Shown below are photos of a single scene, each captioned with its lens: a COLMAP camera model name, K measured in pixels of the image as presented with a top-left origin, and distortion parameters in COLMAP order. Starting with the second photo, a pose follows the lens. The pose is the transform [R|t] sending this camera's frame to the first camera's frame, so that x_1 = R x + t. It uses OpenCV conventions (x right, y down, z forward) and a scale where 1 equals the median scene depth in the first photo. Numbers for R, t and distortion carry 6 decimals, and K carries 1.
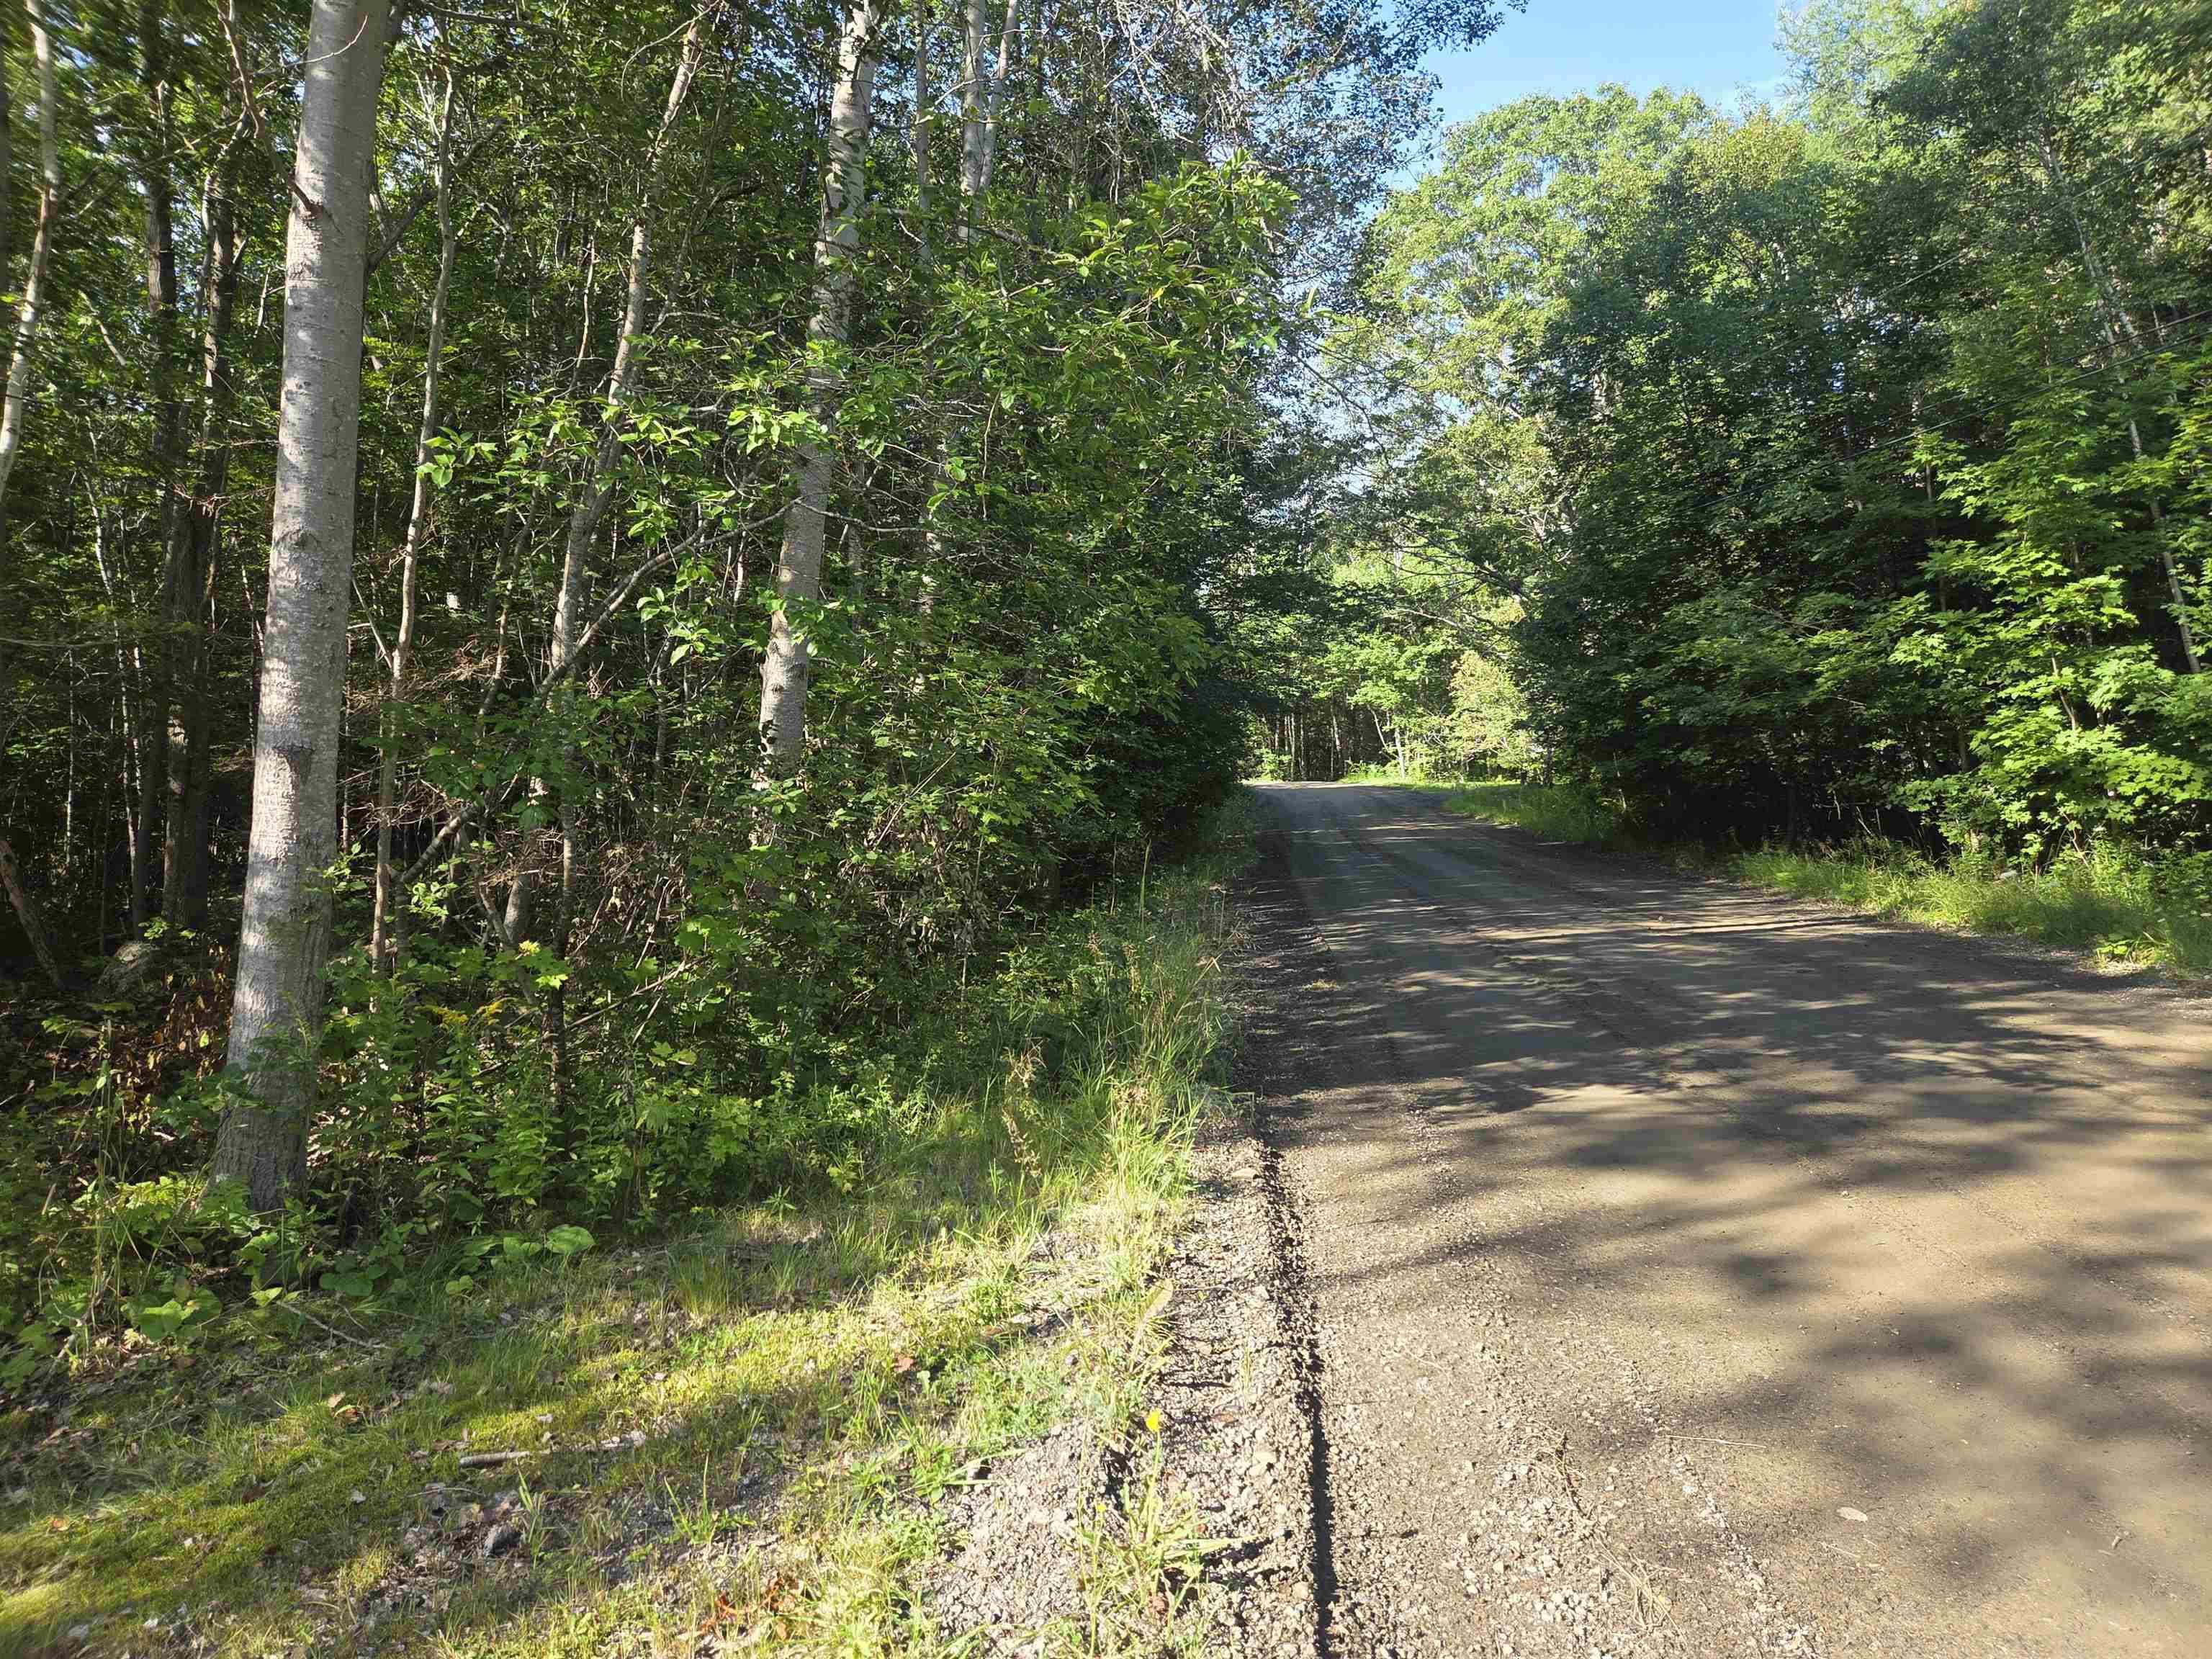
lens RADIAL K [[1489.3, 0, 1106.0], [0, 1489.3, 829.5], [0, 0, 1]] dist [-0.003162, -0.001343]
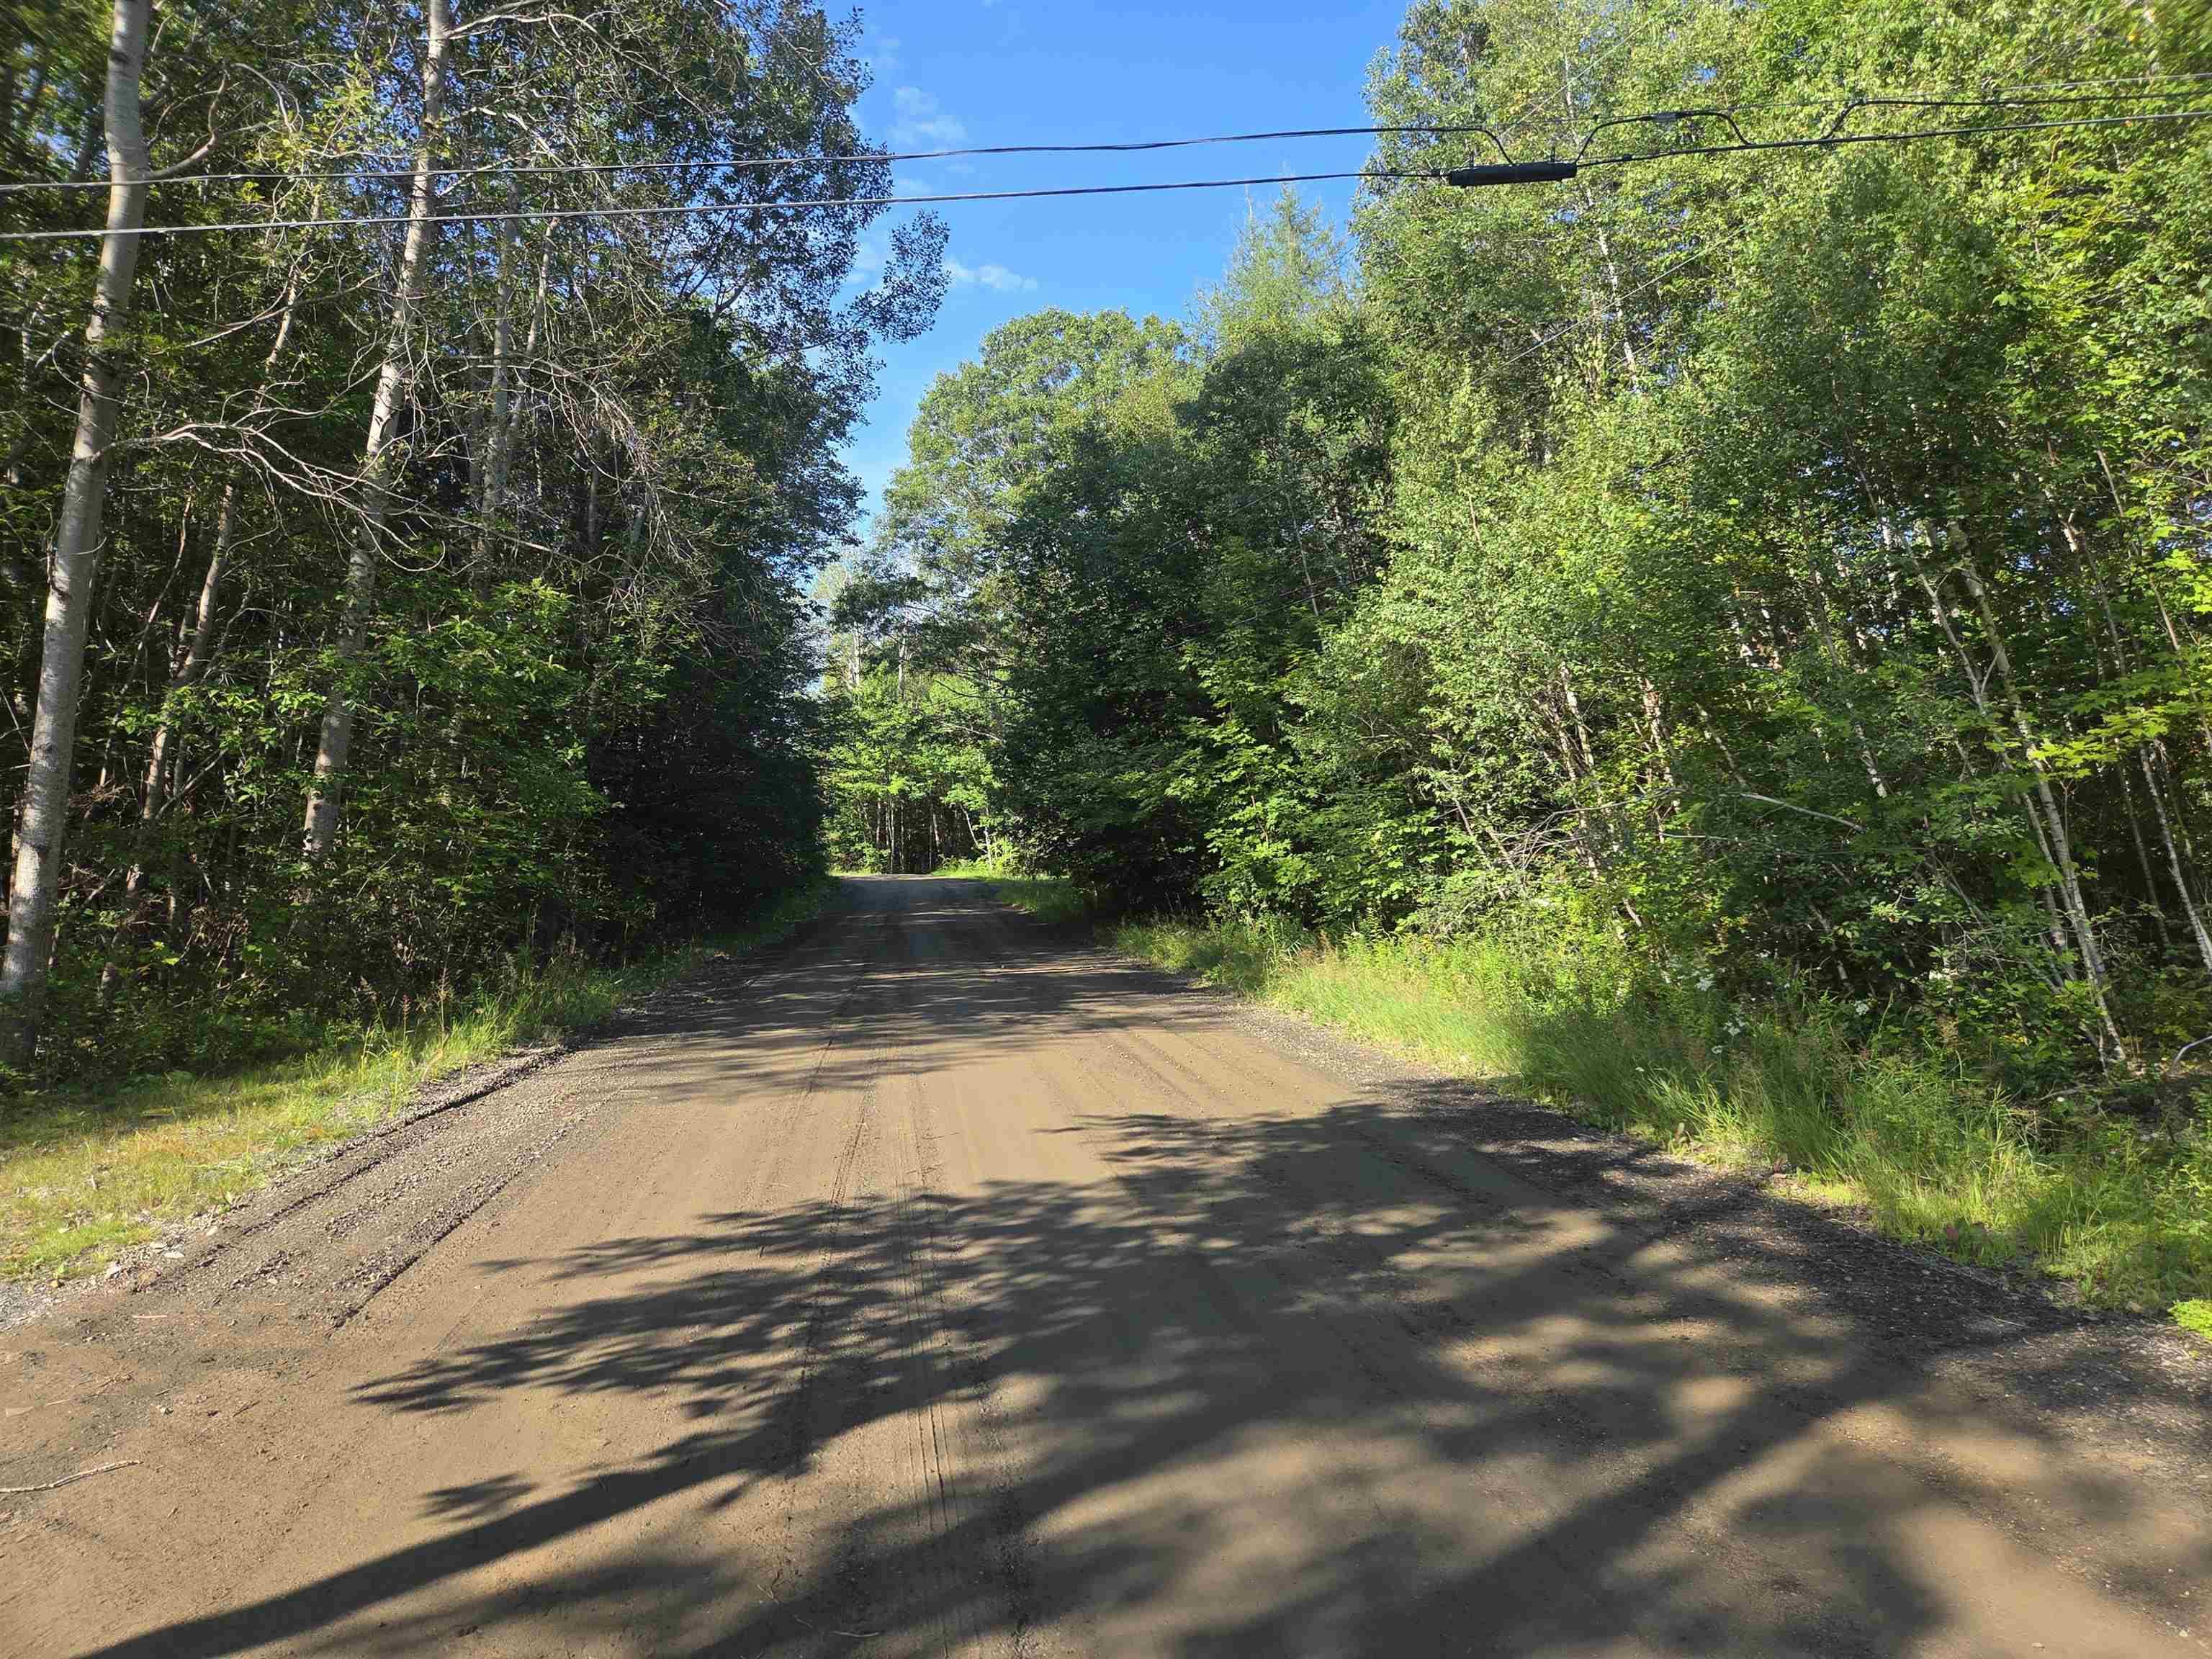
lens RADIAL K [[1465.1, 0, 1109.7], [0, 1465.1, 850.1], [0, 0, 1]] dist [0.100291, -0.122201]
pose [[0.970591, 0.013775, 0.240341, 0.080880], [-0.001971, 0.998783, -0.049285, 0.010450], [-0.240728, 0.047362, 0.969436, -0.276298]]
